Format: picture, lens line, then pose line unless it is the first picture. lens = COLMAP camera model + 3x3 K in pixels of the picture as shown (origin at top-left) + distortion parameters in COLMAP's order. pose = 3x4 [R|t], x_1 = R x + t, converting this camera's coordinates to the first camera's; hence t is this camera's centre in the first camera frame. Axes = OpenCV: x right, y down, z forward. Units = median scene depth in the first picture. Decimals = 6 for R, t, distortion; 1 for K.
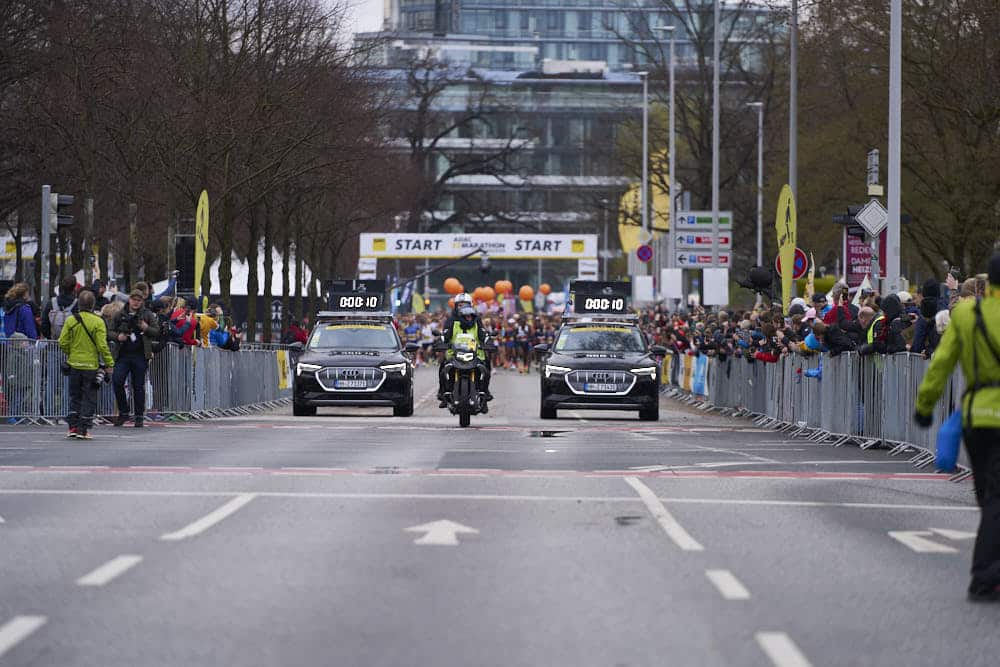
lens RADIAL K [[5768.6, 0, 500.0], [0, 5768.6, 333.5], [0, 0, 1]] dist [0.147637, 3.974947]
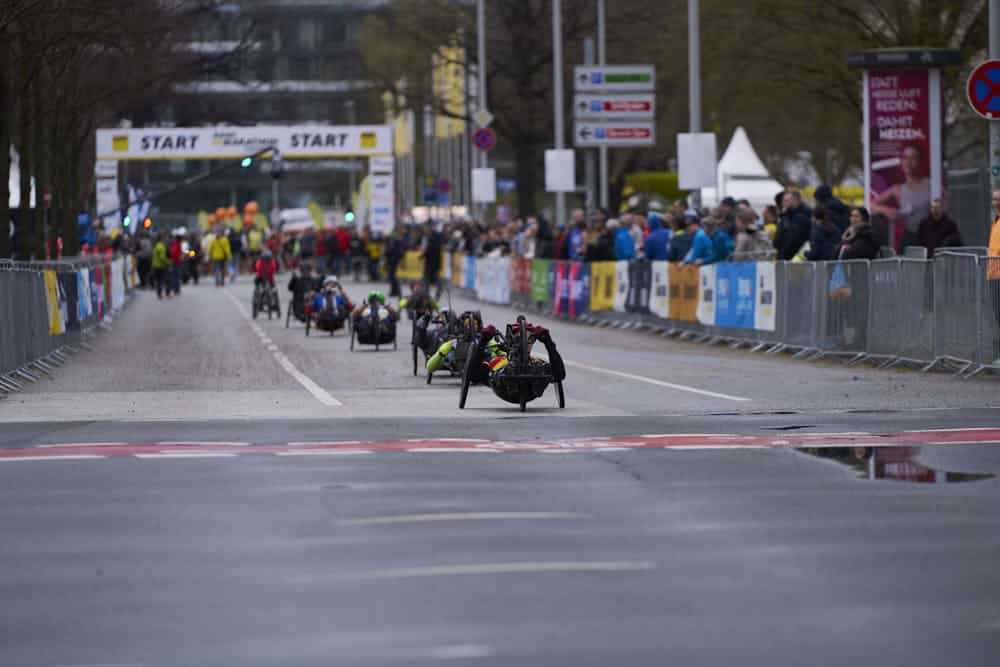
lens RADIAL K [[5768.6, 0, 500.0], [0, 5768.6, 333.5], [0, 0, 1]] dist [0.147637, 3.974947]
pose [[0.998420, -0.021217, 0.052034, -0.010672], [0.020518, 0.999692, 0.013925, 0.001022], [-0.052314, -0.012835, 0.998548, 0.191515]]
